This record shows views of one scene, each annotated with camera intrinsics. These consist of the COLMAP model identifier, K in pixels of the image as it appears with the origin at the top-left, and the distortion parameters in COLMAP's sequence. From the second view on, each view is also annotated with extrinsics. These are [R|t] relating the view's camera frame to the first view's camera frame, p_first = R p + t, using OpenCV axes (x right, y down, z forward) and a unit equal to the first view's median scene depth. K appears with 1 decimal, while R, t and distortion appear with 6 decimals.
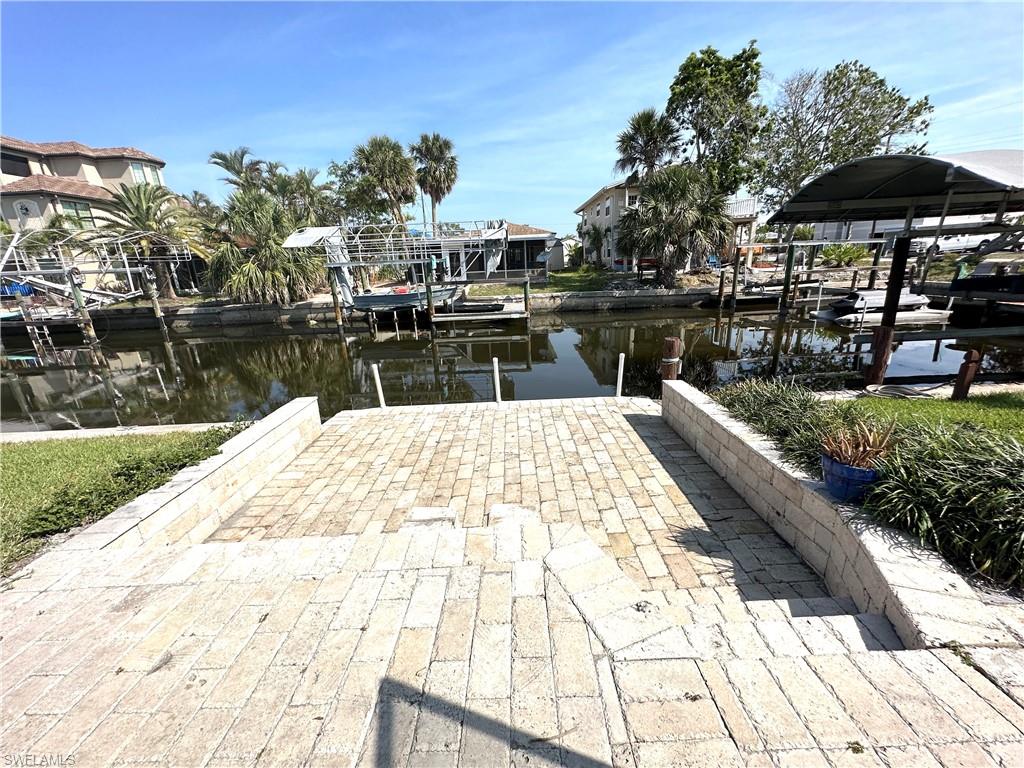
lens RADIAL K [[410.3, 0, 513.5], [0, 410.3, 384.9], [0, 0, 1]] dist [-0.003552, 0.000657]
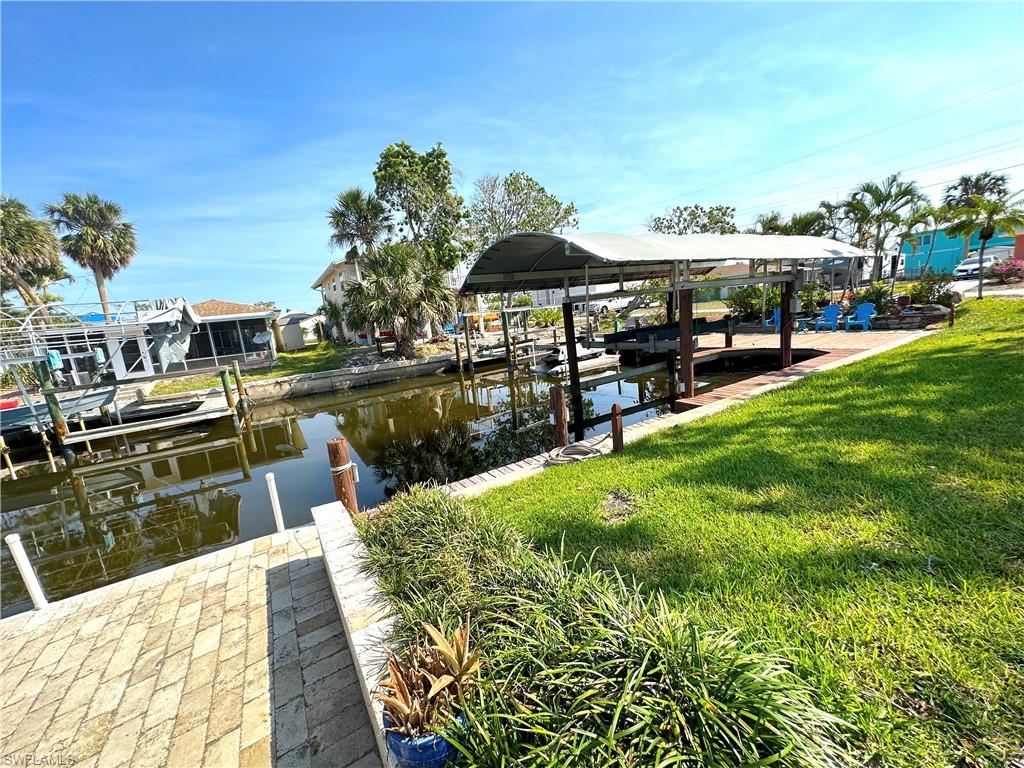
lens RADIAL K [[410.3, 0, 512.3], [0, 410.3, 384.8], [0, 0, 1]] dist [-0.003552, 0.000657]
pose [[0.854948, -0.134066, 0.501088, 0.087989], [0.214129, 0.971088, -0.105528, -0.018382], [-0.472453, 0.197518, 0.858938, 0.048689]]
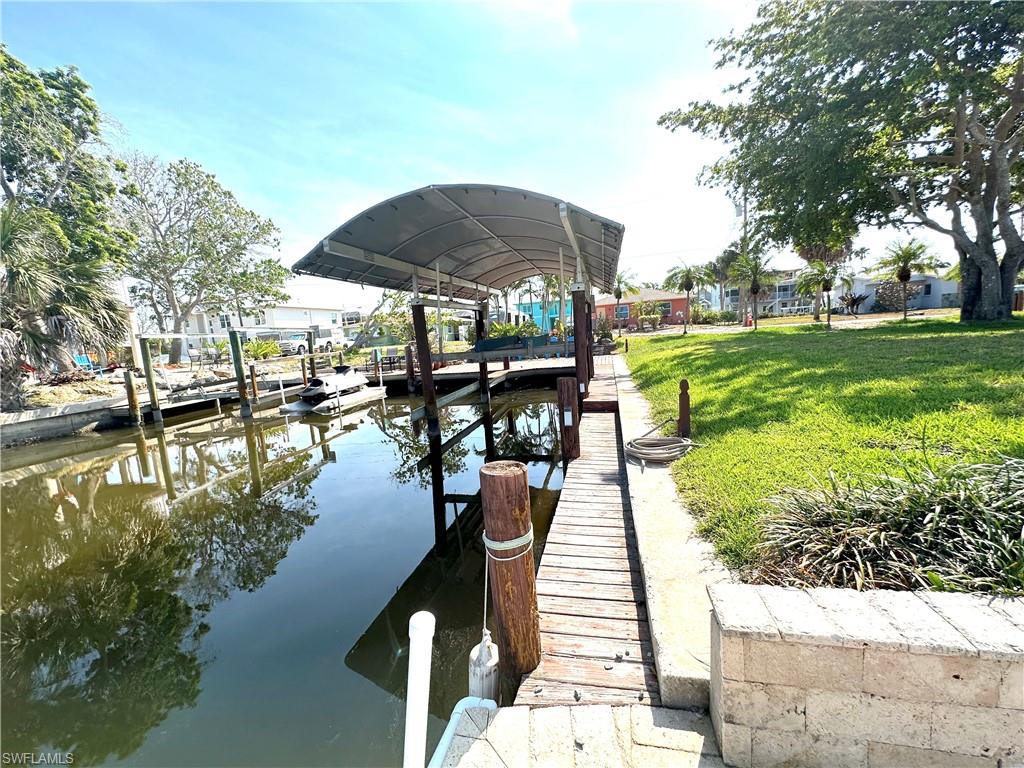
lens RADIAL K [[410.3, 0, 511.2], [0, 410.3, 384.7], [0, 0, 1]] dist [-0.003552, 0.000657]
pose [[0.248392, -0.095997, 0.963891, 0.030220], [0.341174, 0.939983, 0.005696, -0.050895], [-0.906588, 0.327440, 0.266236, 0.264799]]
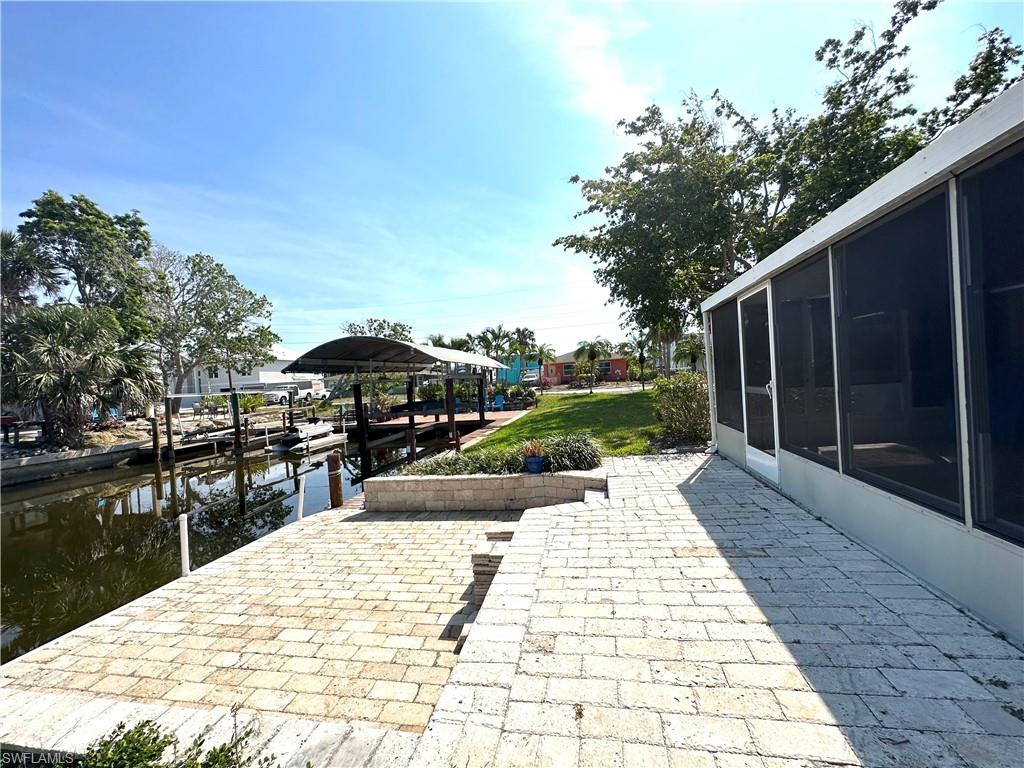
lens RADIAL K [[410.3, 0, 512.4], [0, 410.3, 385.0], [0, 0, 1]] dist [-0.003552, 0.000657]
pose [[0.211263, 0.017543, 0.977272, -0.204108], [0.336063, 0.937579, -0.089479, -0.005193], [-0.917839, 0.347329, 0.192181, 0.062727]]
